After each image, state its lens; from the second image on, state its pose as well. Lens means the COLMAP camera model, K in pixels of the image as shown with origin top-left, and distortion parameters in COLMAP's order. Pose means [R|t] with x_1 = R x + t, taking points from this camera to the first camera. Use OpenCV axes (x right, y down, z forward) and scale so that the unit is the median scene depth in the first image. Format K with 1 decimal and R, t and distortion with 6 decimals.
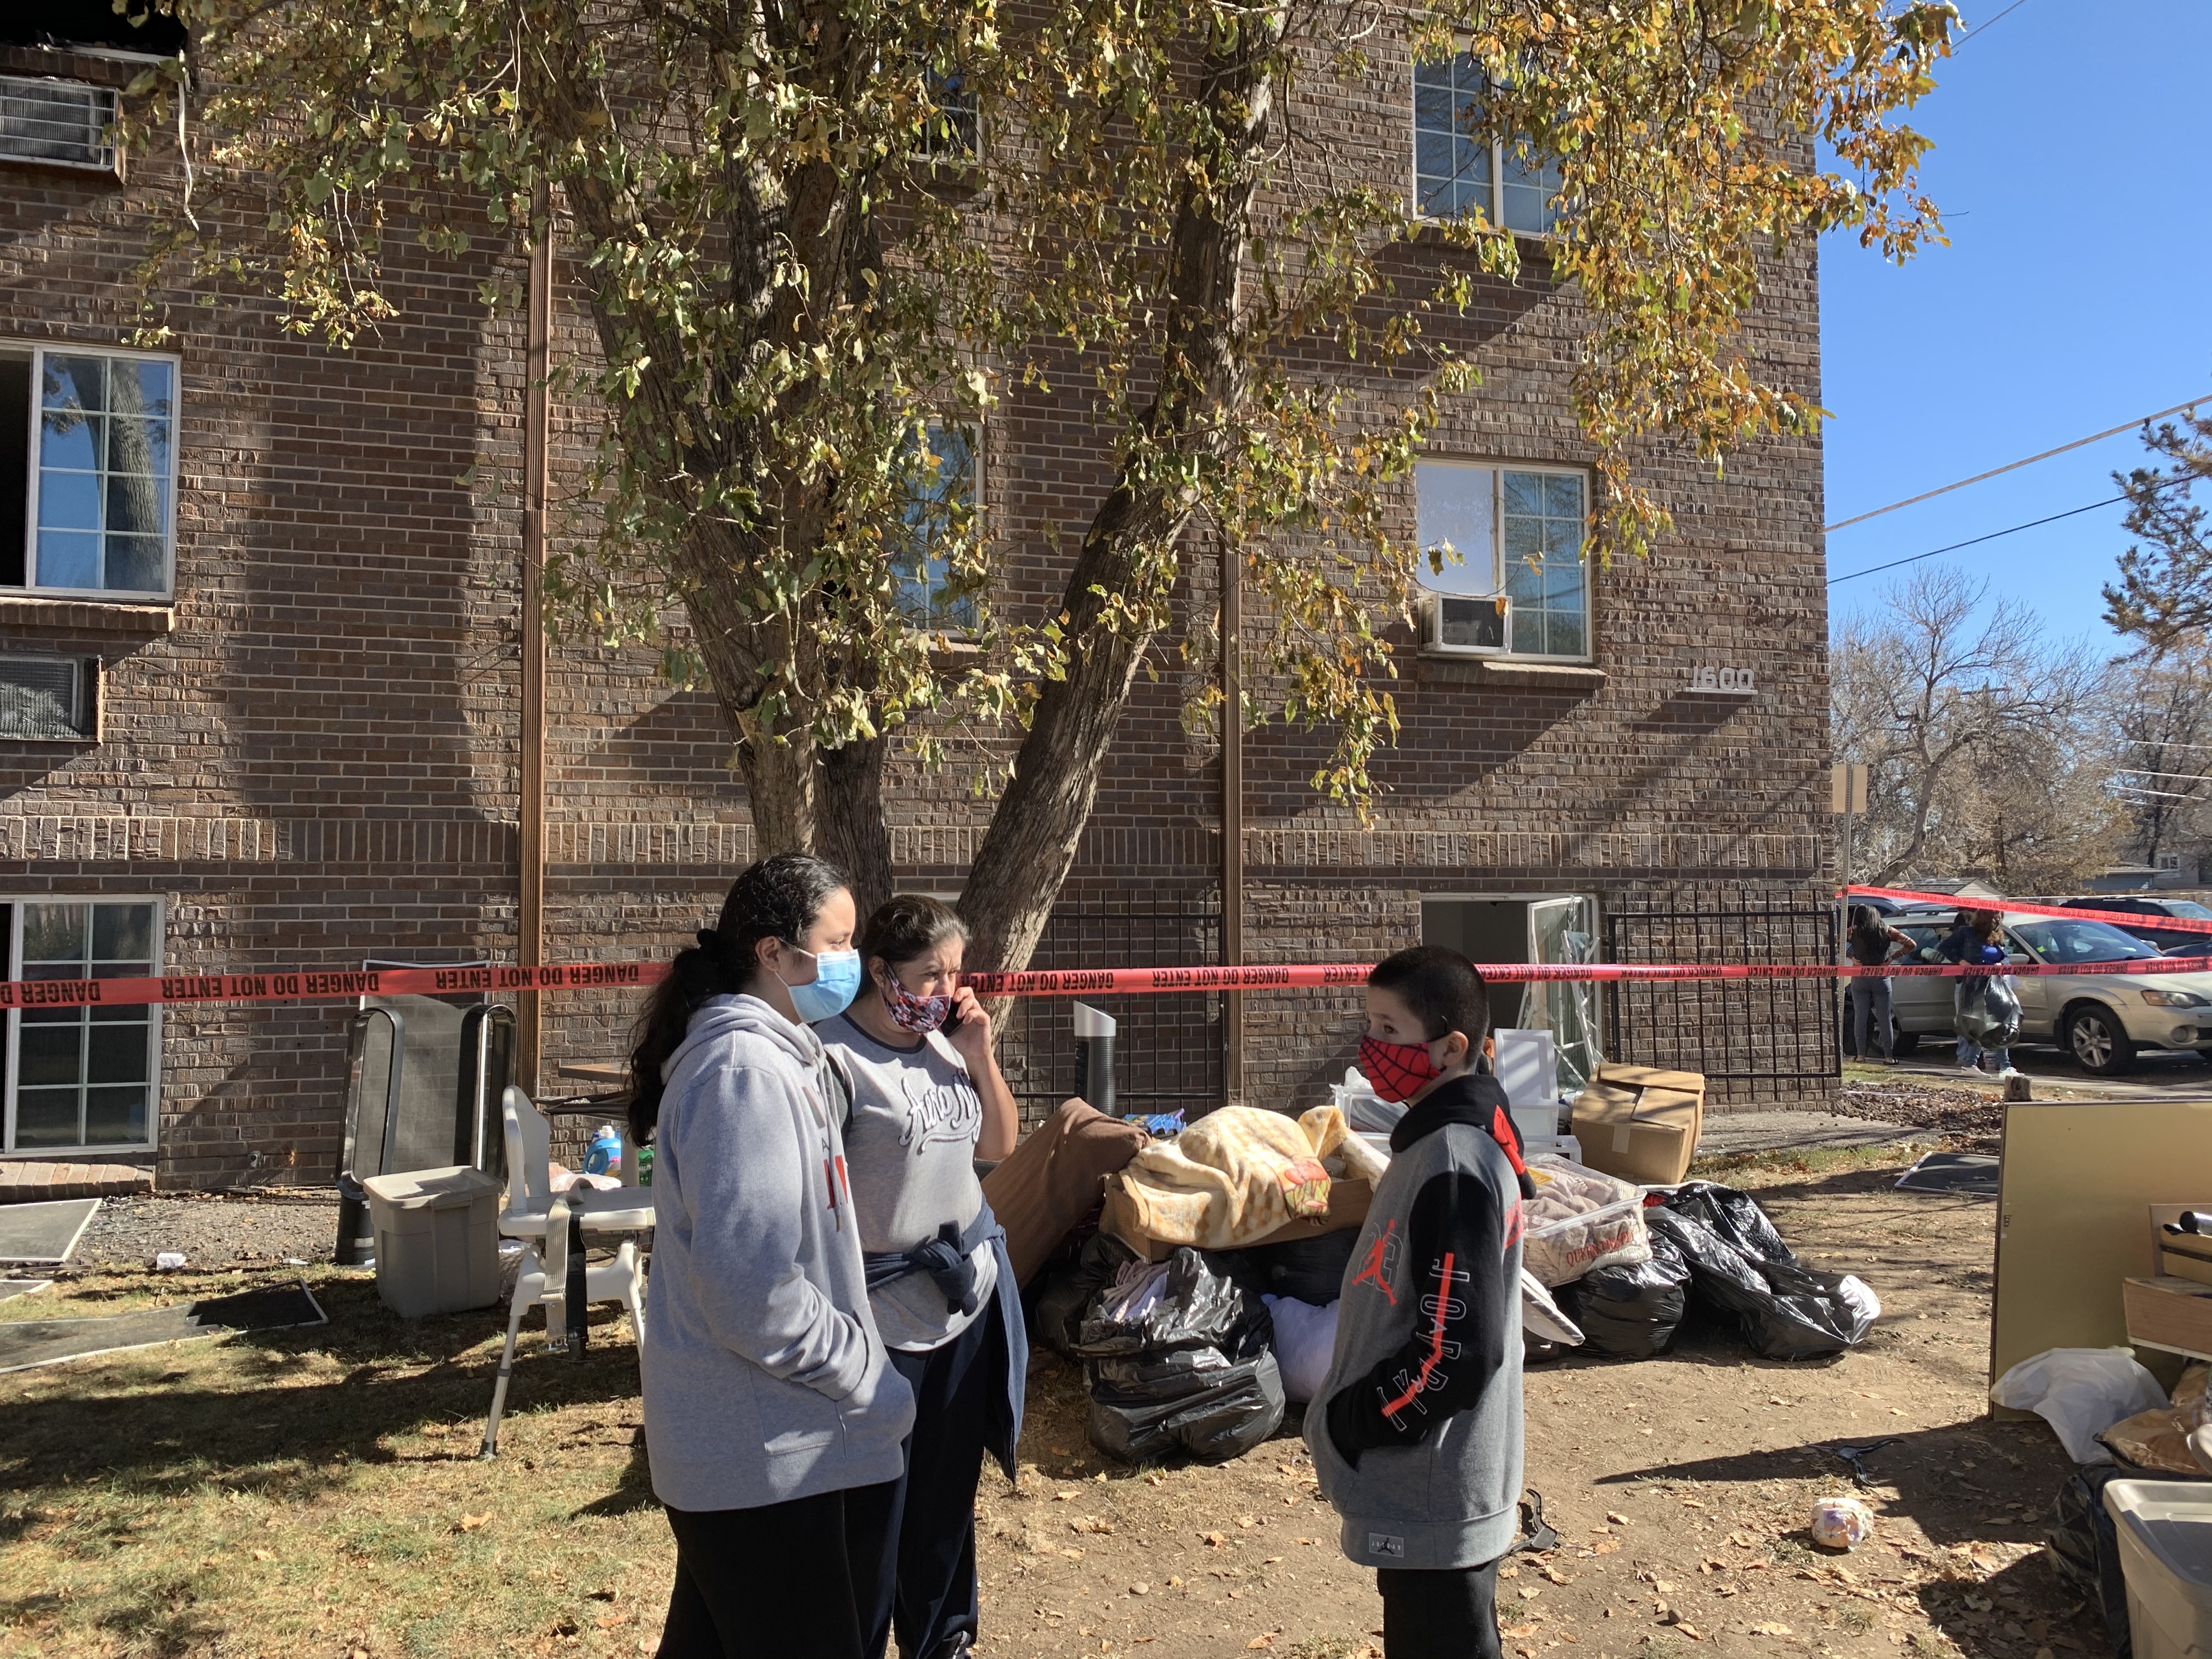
lens RADIAL K [[1702.9, 0, 1106.0], [0, 1702.9, 829.5], [0, 0, 1]] dist [0.063145, -0.232033]
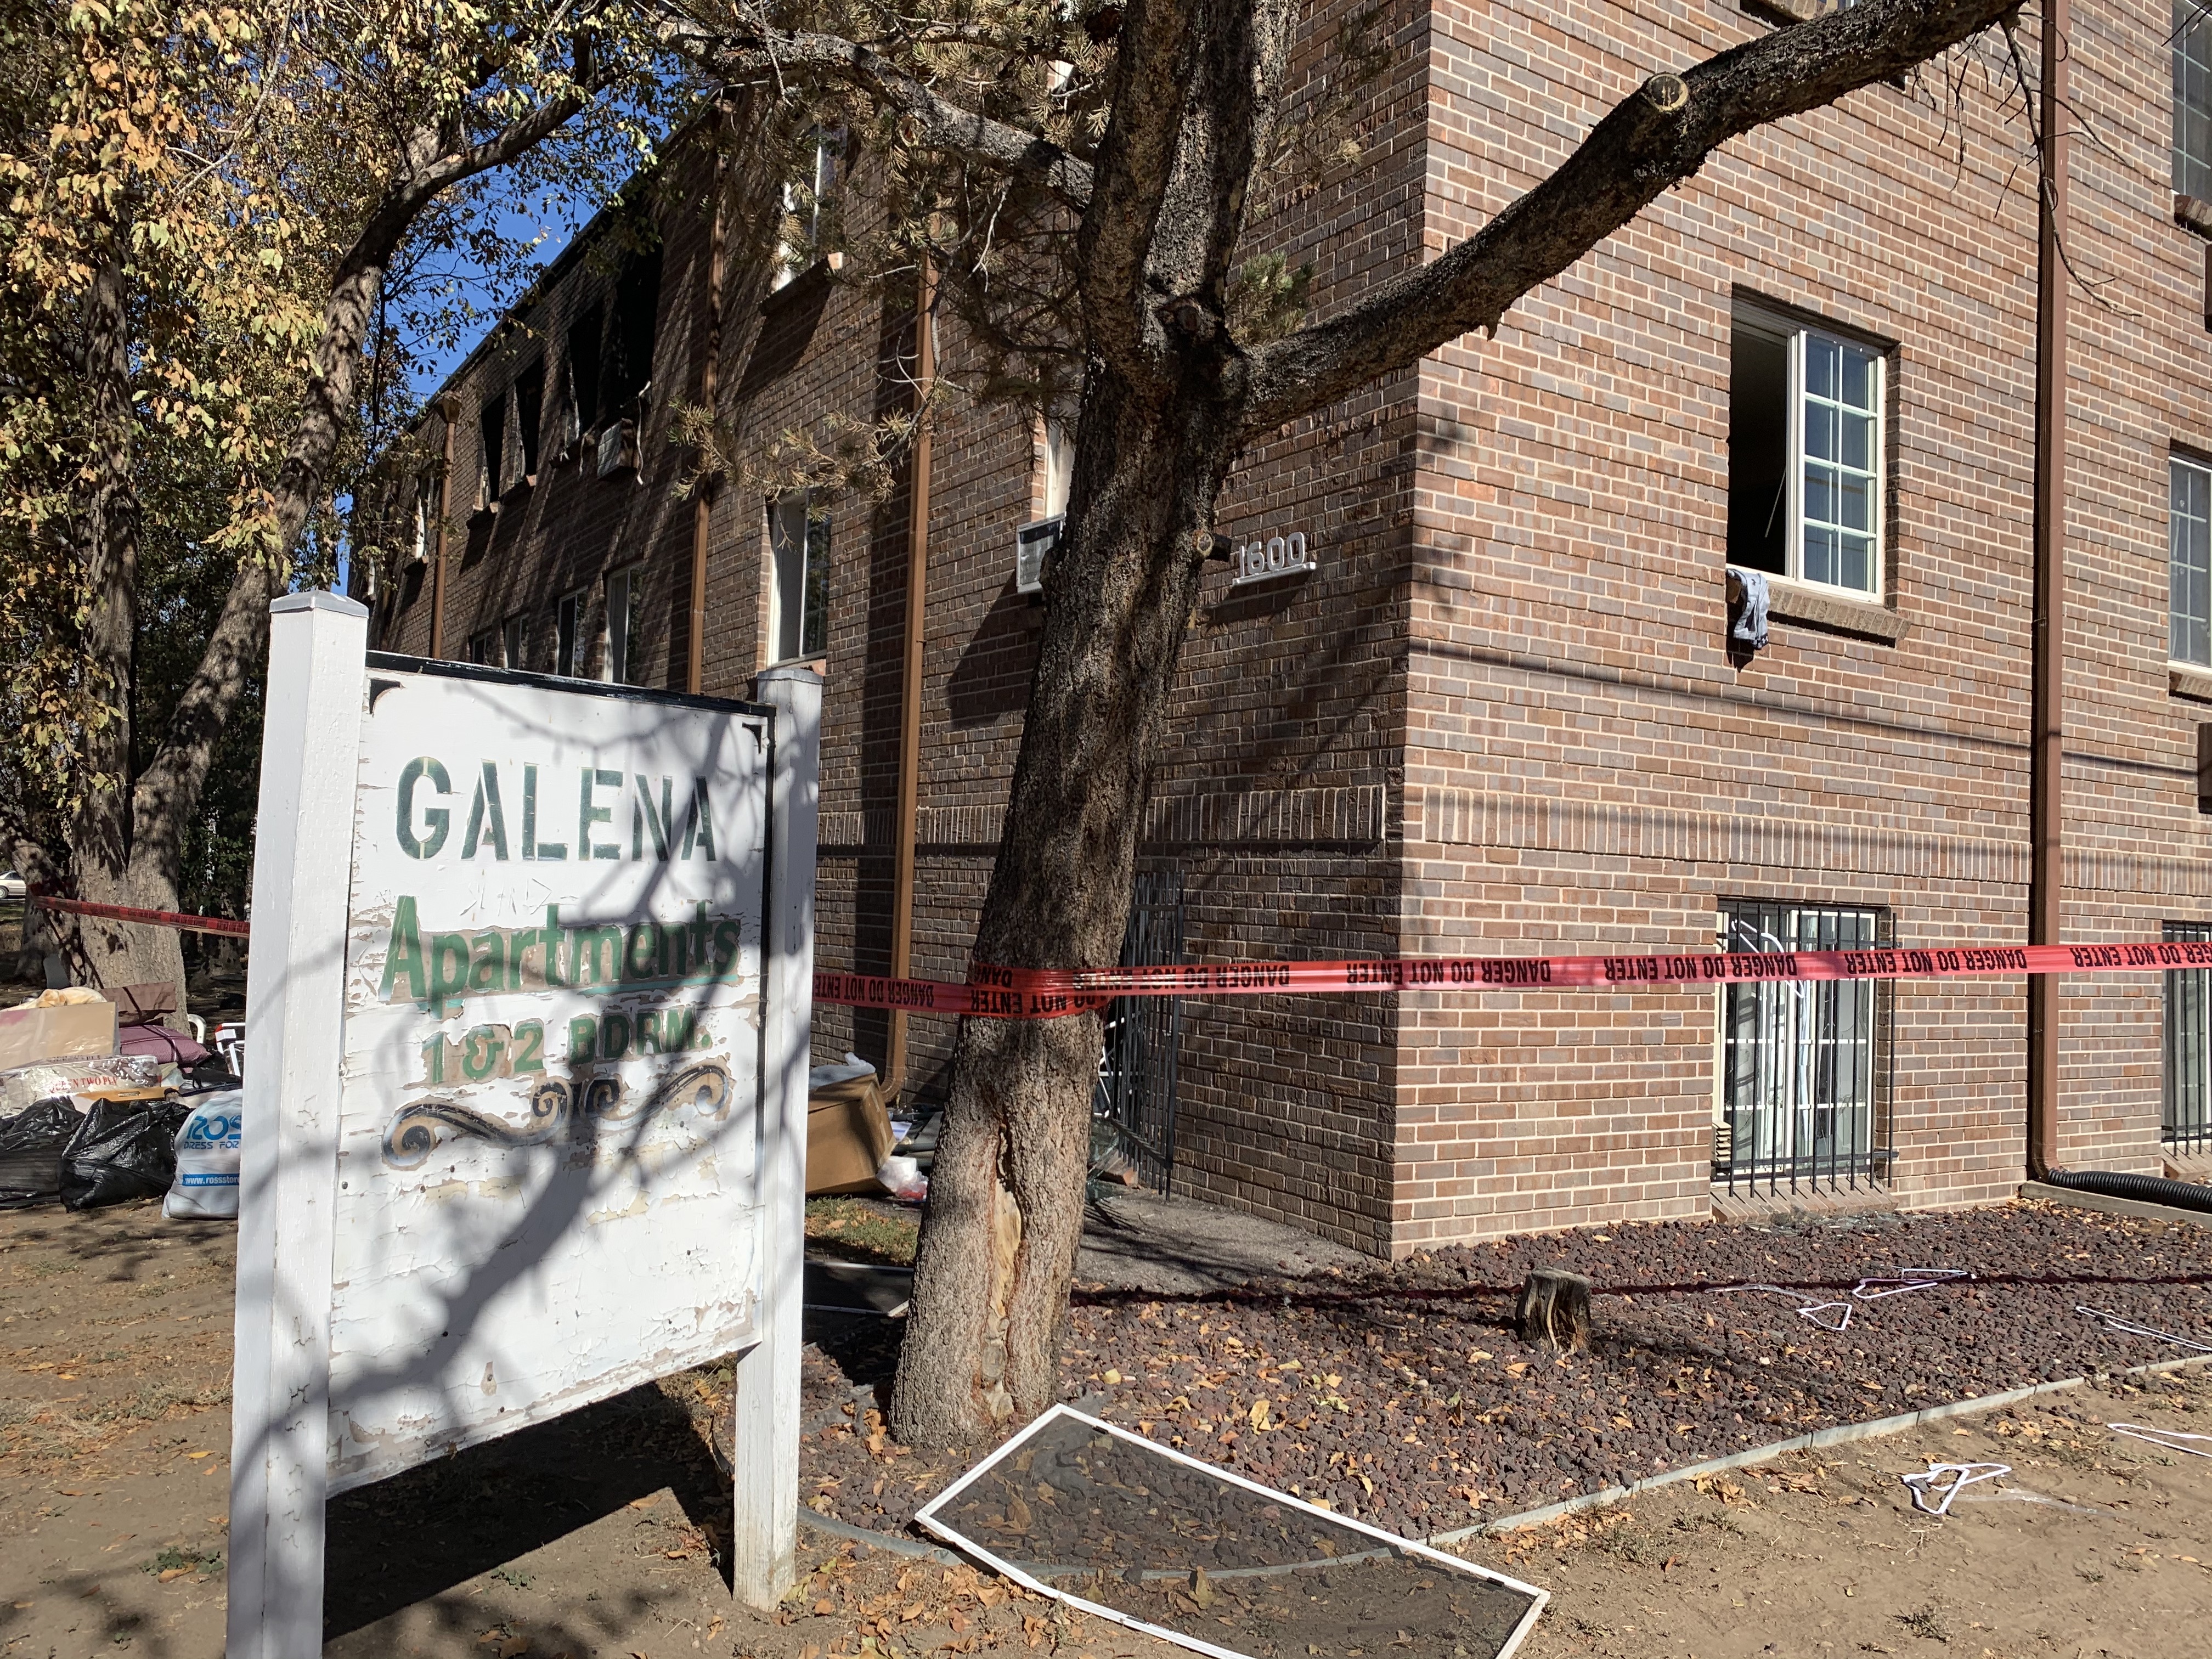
lens RADIAL K [[1702.9, 0, 1106.0], [0, 1702.9, 829.5], [0, 0, 1]] dist [0.063145, -0.232033]
pose [[0.258277, -0.022145, -0.965817, 1.000691], [0.006049, 0.999755, -0.021306, 0.031902], [0.966052, -0.000339, 0.258347, 0.788522]]
